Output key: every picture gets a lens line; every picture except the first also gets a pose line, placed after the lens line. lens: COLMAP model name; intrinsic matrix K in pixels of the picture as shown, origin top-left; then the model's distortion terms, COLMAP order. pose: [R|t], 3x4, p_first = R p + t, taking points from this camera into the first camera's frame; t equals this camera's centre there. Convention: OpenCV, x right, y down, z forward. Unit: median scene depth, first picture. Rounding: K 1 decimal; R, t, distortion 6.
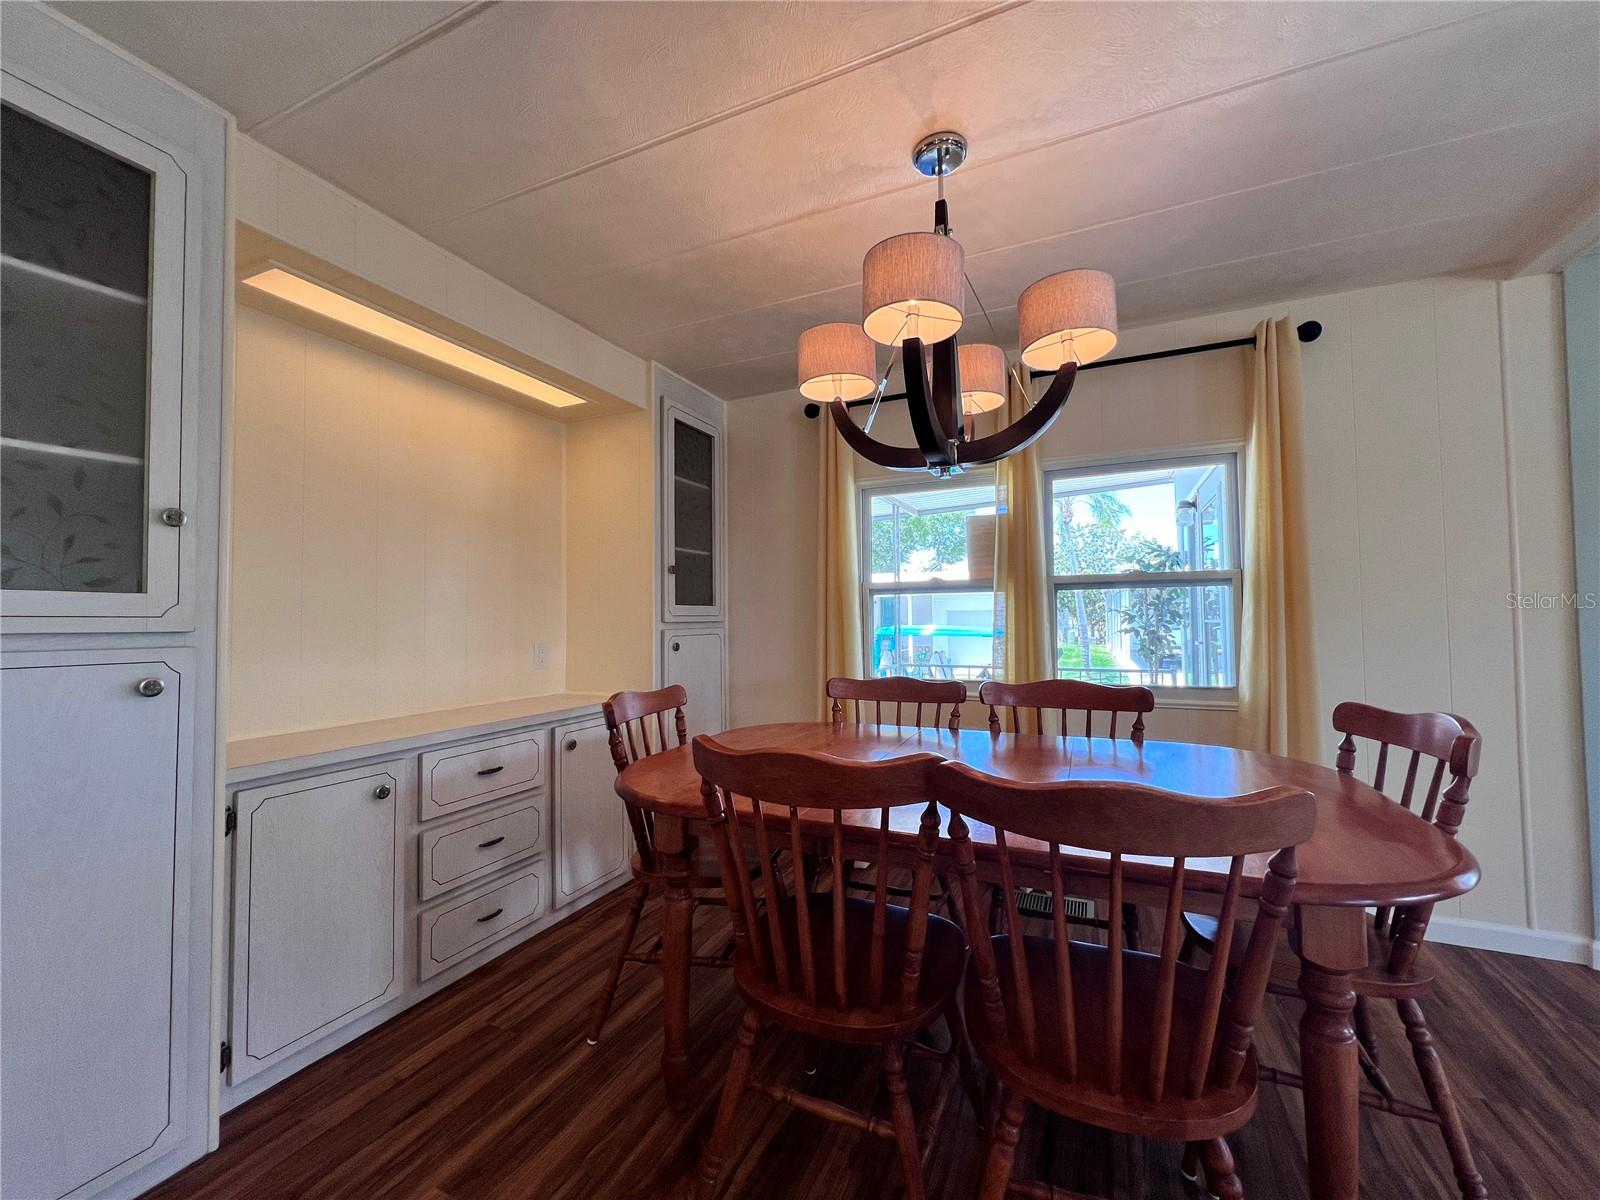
lens RADIAL K [[639.9, 0, 803.6], [0, 639.9, 603.7], [0, 0, 1]] dist [-0.002552, 0.000007]
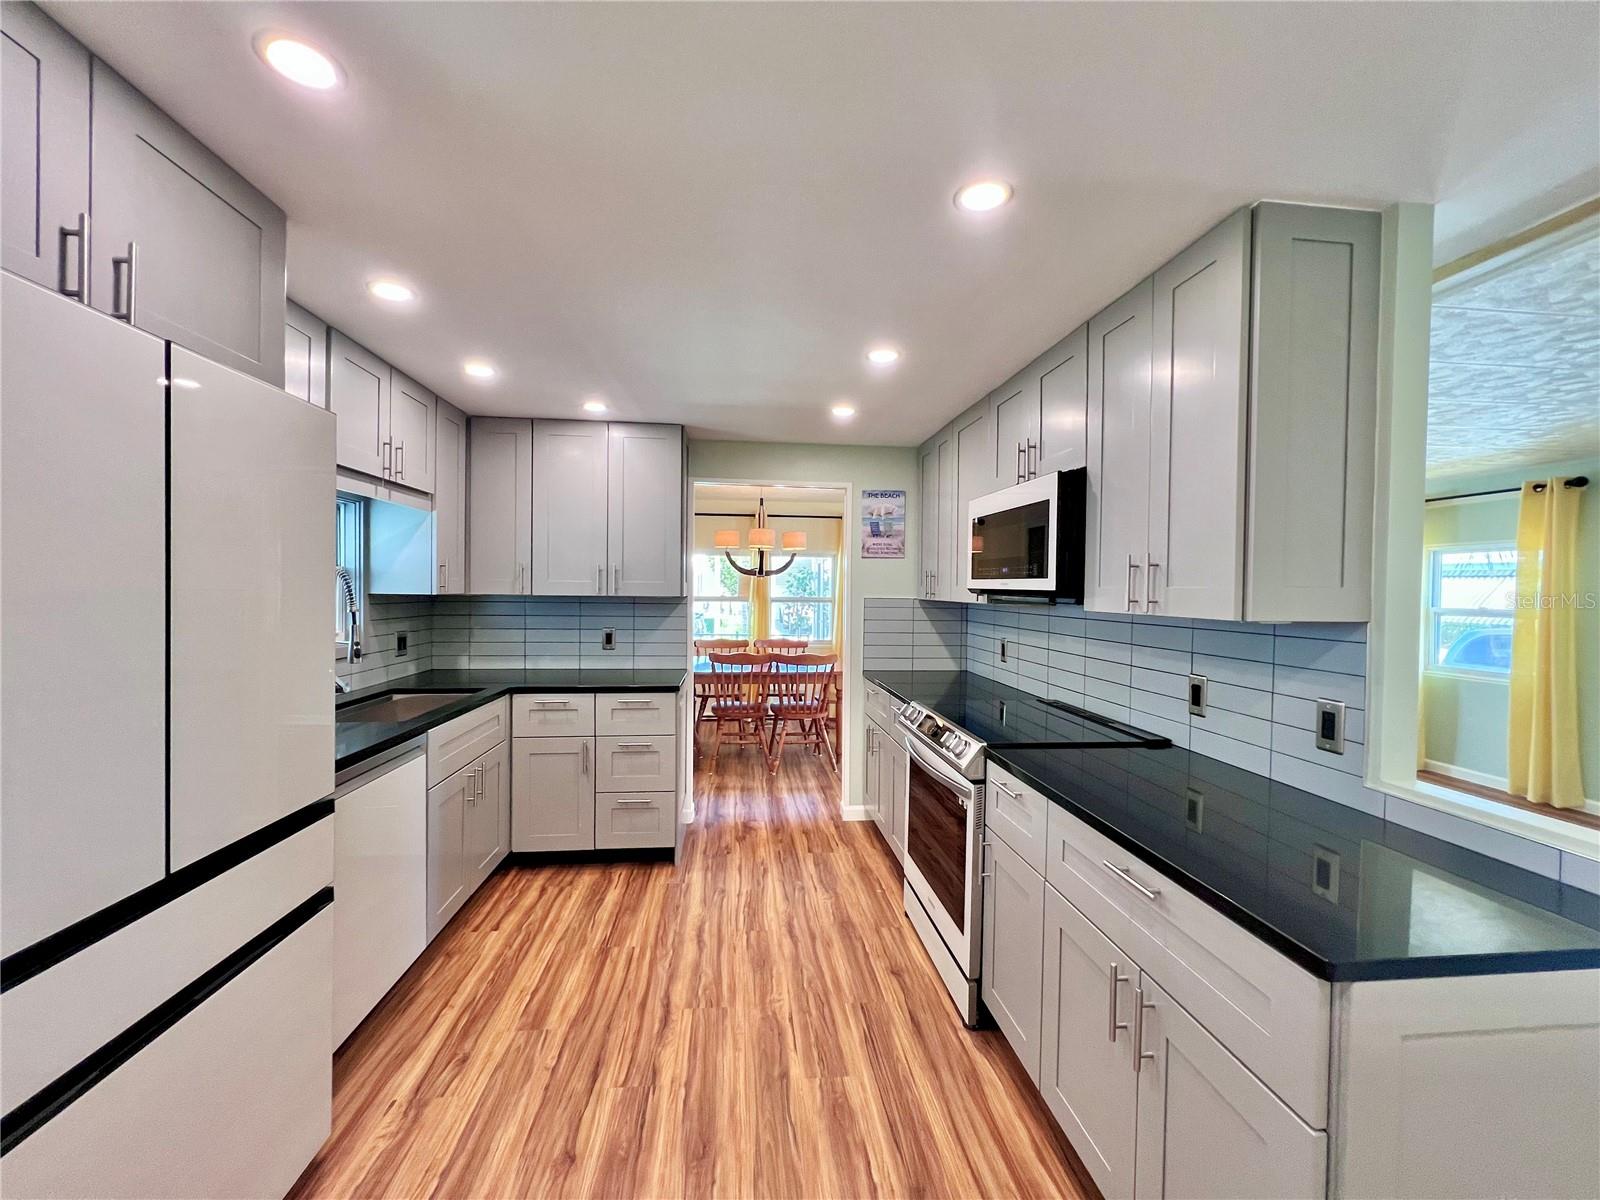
lens RADIAL K [[639.9, 0, 804.7], [0, 639.9, 599.4], [0, 0, 1]] dist [-0.002552, 0.000007]
pose [[0.863312, 0.012987, 0.504503, -0.978186], [-0.036414, 0.998666, 0.036605, -0.166990], [-0.503355, -0.049972, 0.862634, -1.566111]]
